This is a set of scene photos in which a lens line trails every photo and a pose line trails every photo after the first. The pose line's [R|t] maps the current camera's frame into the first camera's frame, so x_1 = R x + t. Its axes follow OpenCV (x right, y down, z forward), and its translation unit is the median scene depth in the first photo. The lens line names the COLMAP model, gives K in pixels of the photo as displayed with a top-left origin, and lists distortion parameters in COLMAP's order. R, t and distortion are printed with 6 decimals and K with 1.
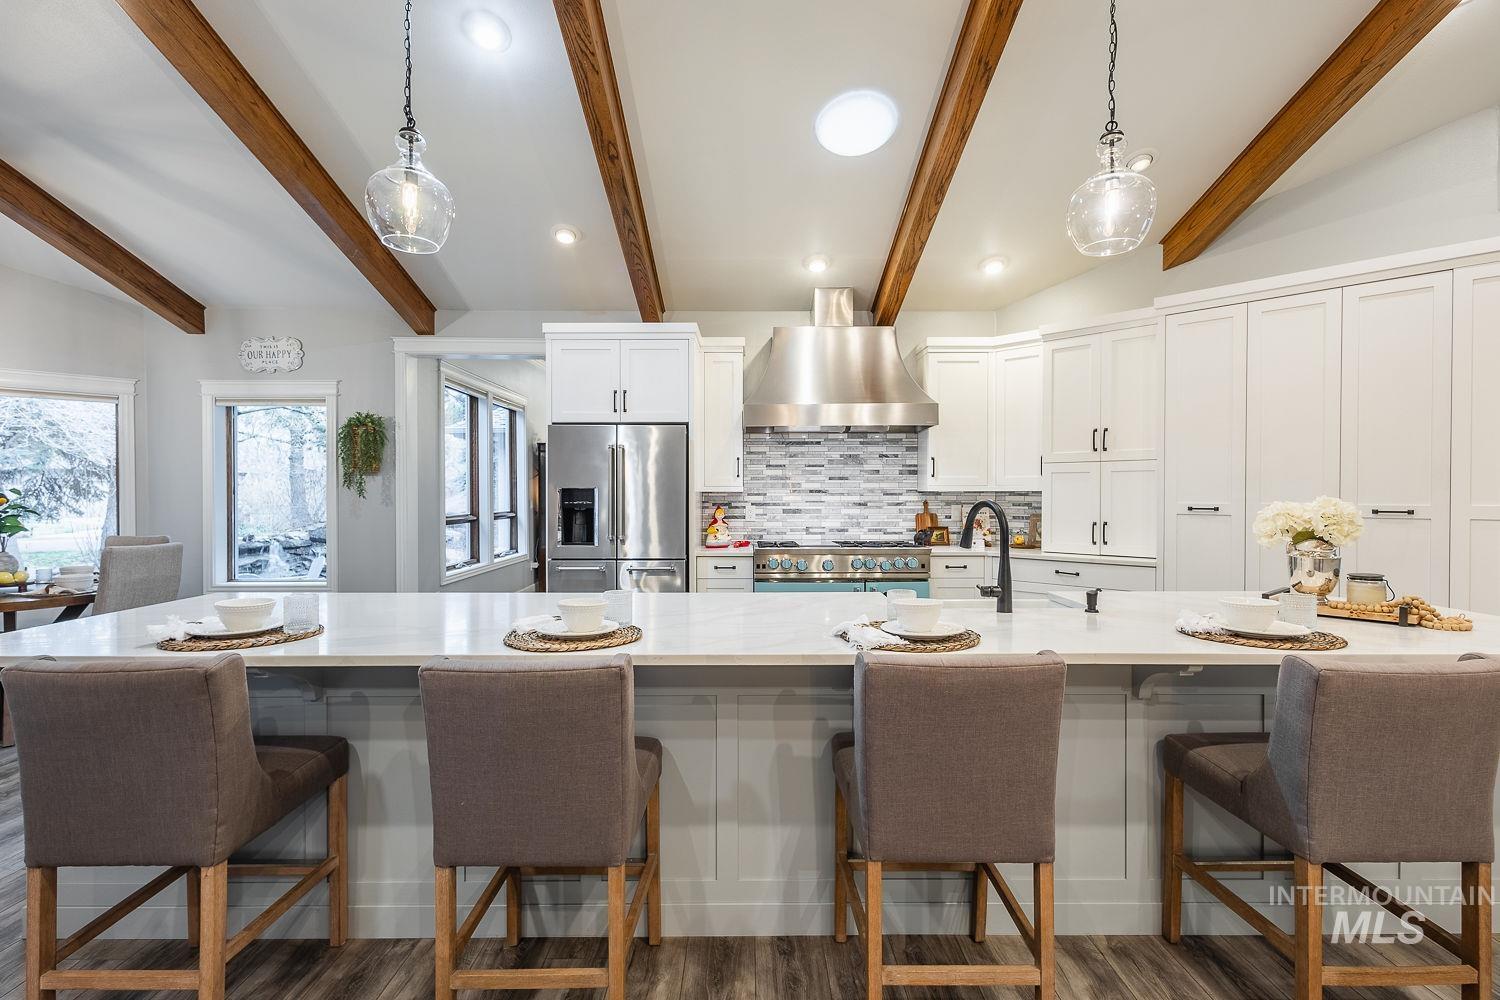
lens RADIAL K [[698.3, 0, 748.8], [0, 698.3, 503.2], [0, 0, 1]] dist [0.004297, -0.001164]
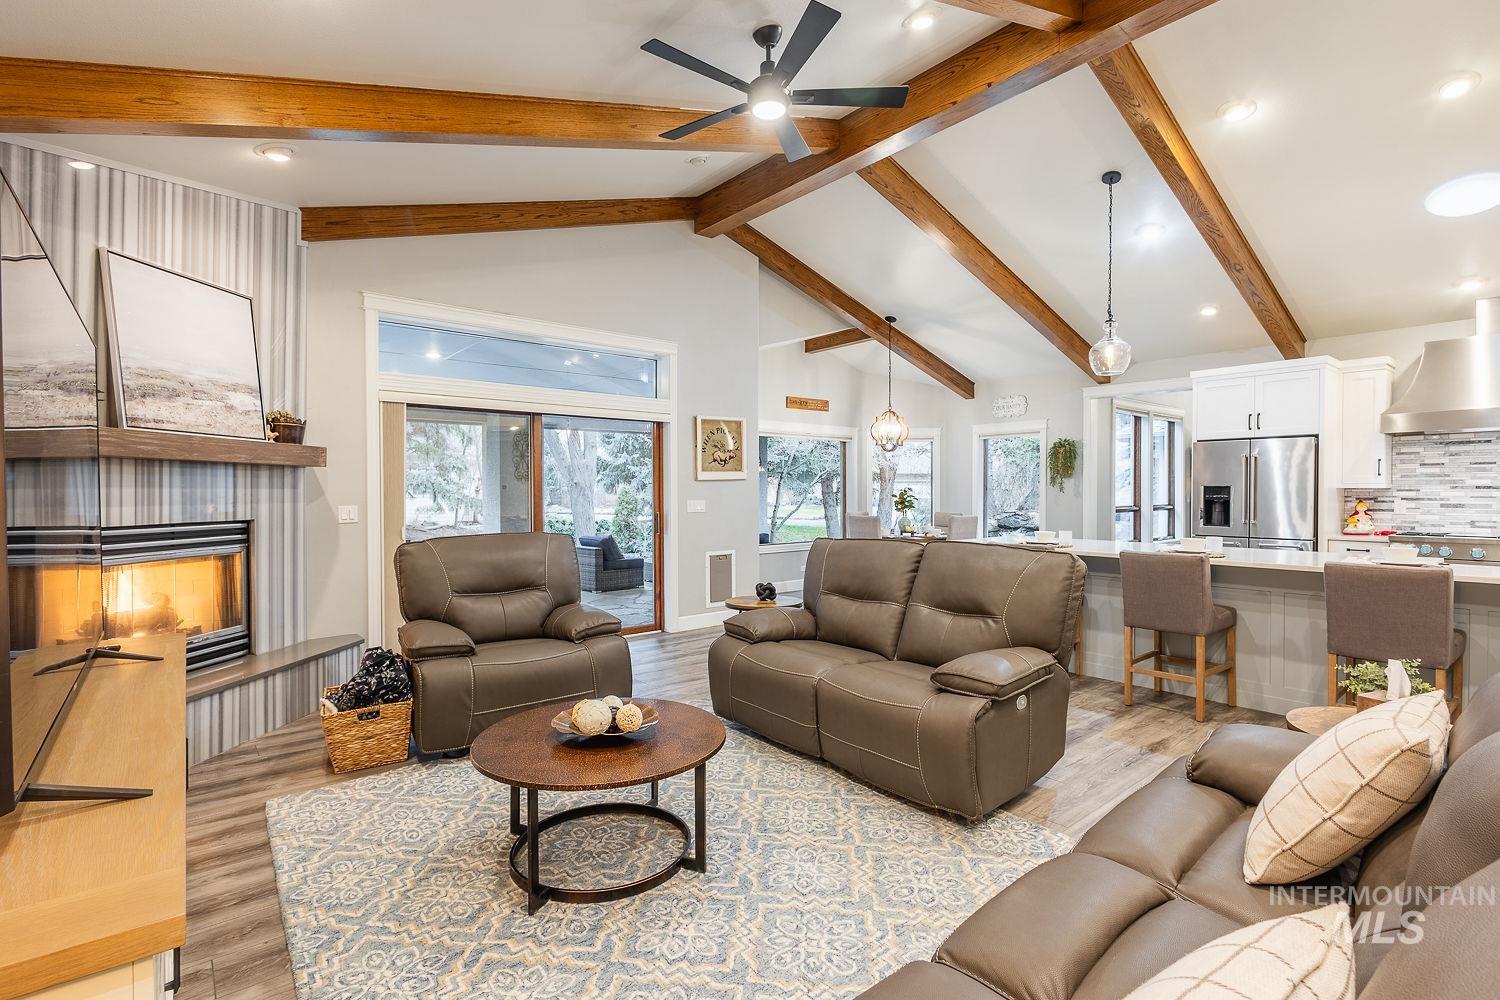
lens RADIAL K [[698.3, 0, 745.9], [0, 698.3, 500.3], [0, 0, 1]] dist [0.004297, -0.001164]
pose [[0.636449, 0.010501, -0.771247, 0.202825], [-0.009491, 0.999938, 0.005782, 0.007219], [0.771260, 0.003640, 0.636509, -0.536583]]
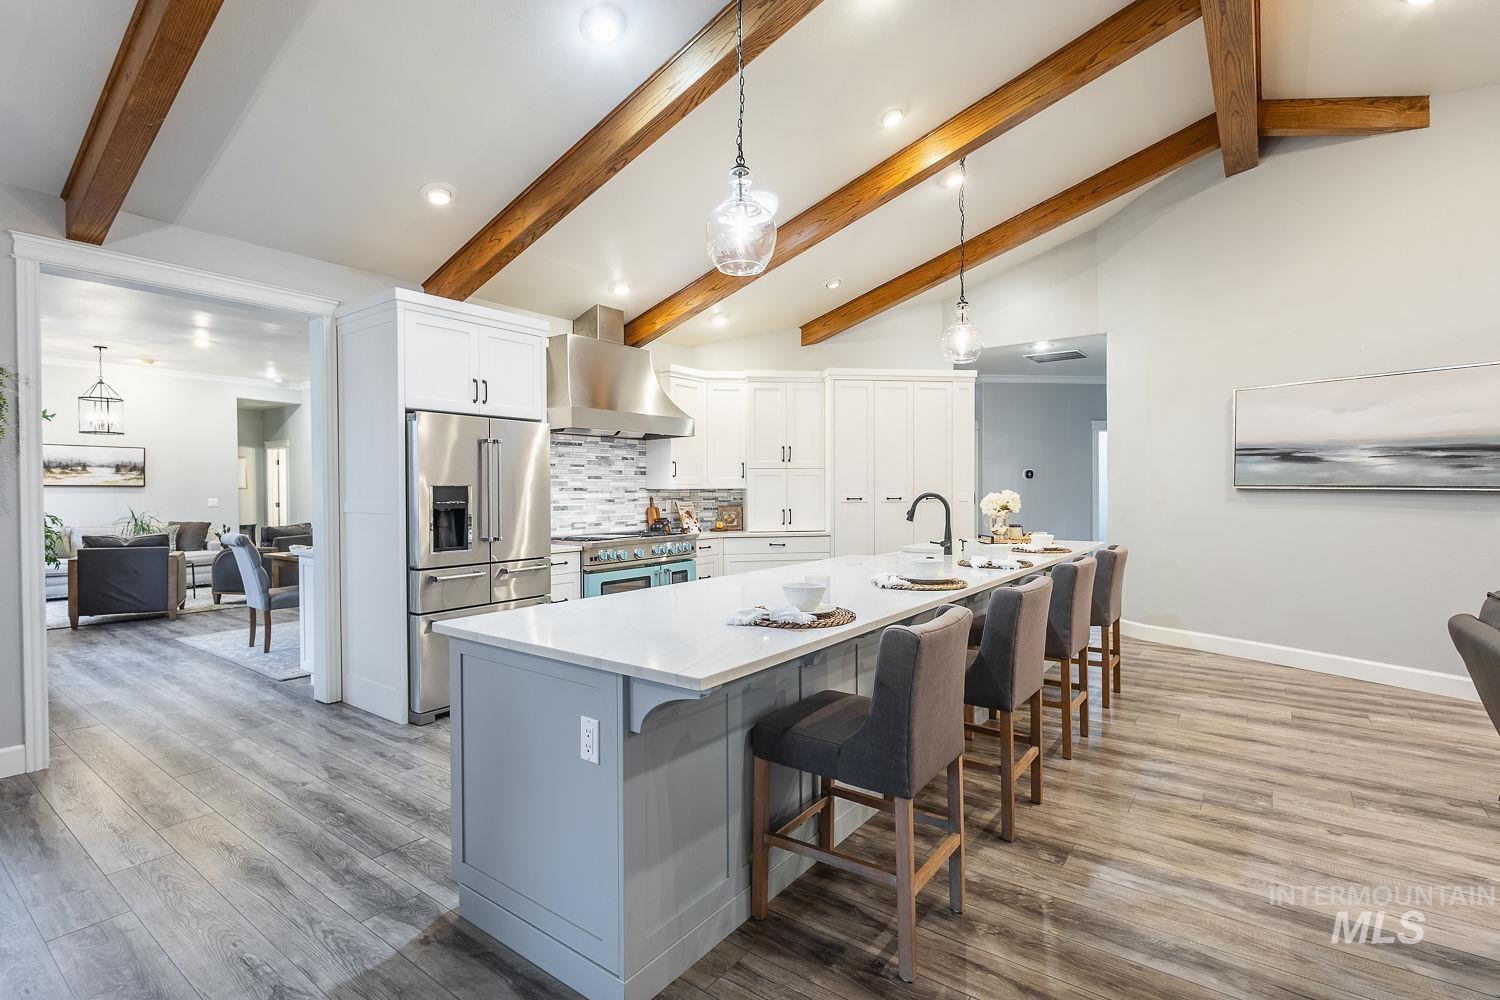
lens RADIAL K [[698.3, 0, 751.2], [0, 698.3, 498.8], [0, 0, 1]] dist [0.004297, -0.001164]
pose [[0.599549, -0.012284, 0.800244, -0.608166], [0.016584, 0.999858, 0.002923, -0.000923], [-0.800166, 0.011519, 0.599668, 0.141343]]
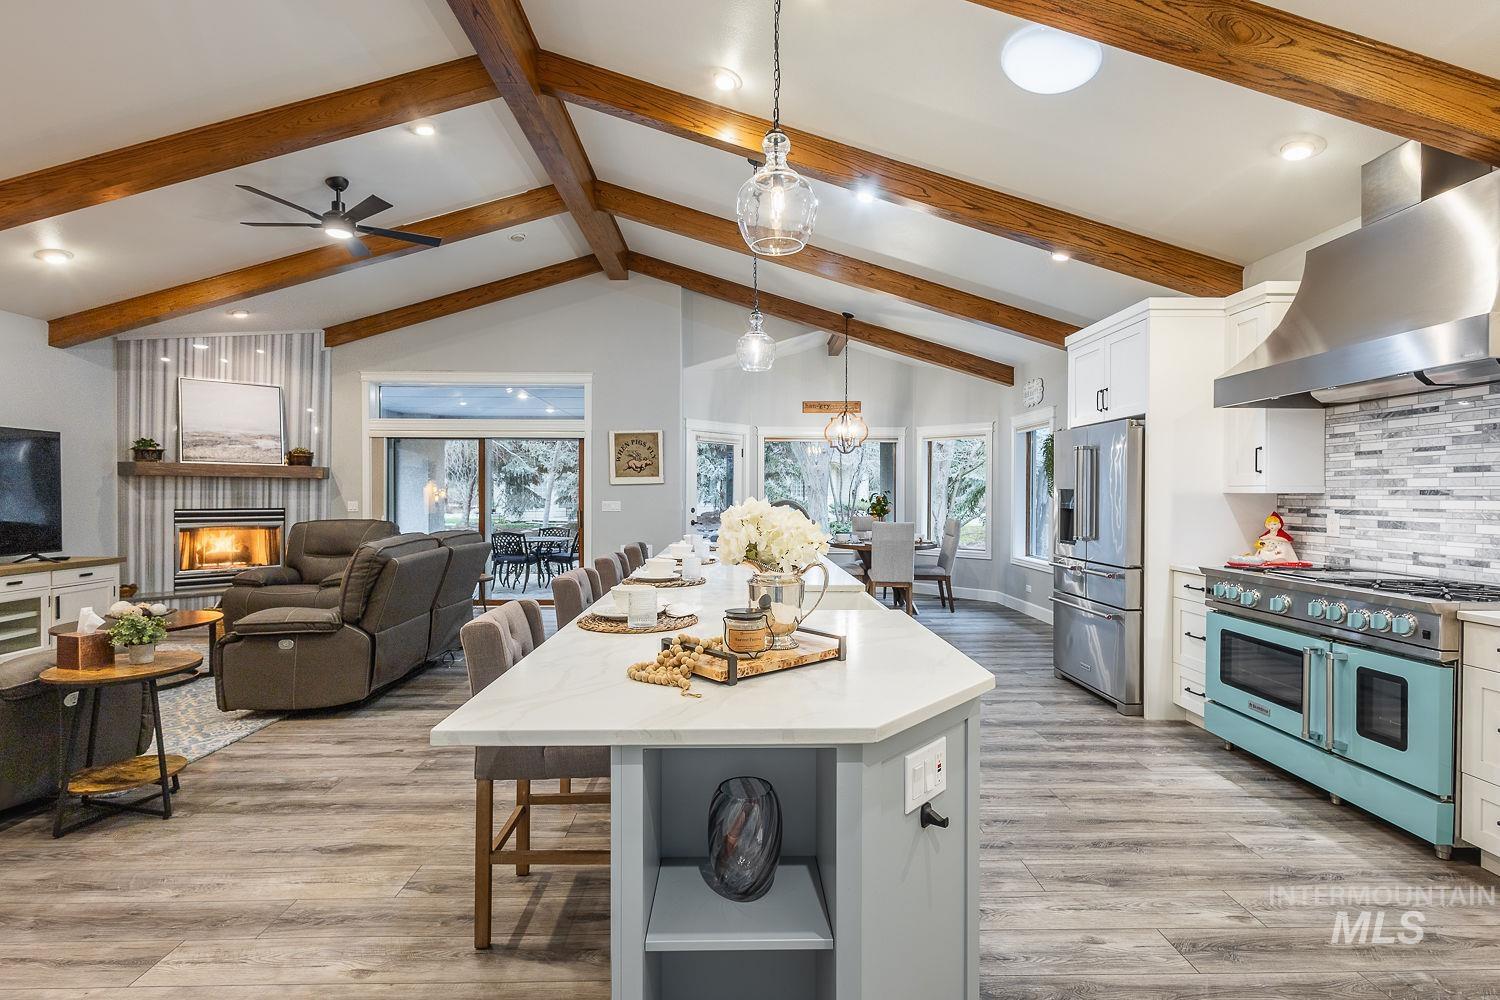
lens RADIAL K [[698.3, 0, 751.9], [0, 698.3, 498.8], [0, 0, 1]] dist [0.004297, -0.001164]
pose [[0.018865, 0.009242, -0.999779, 0.671634], [-0.016306, 0.999827, 0.008935, -0.007630], [0.999689, 0.016133, 0.019012, 0.423432]]
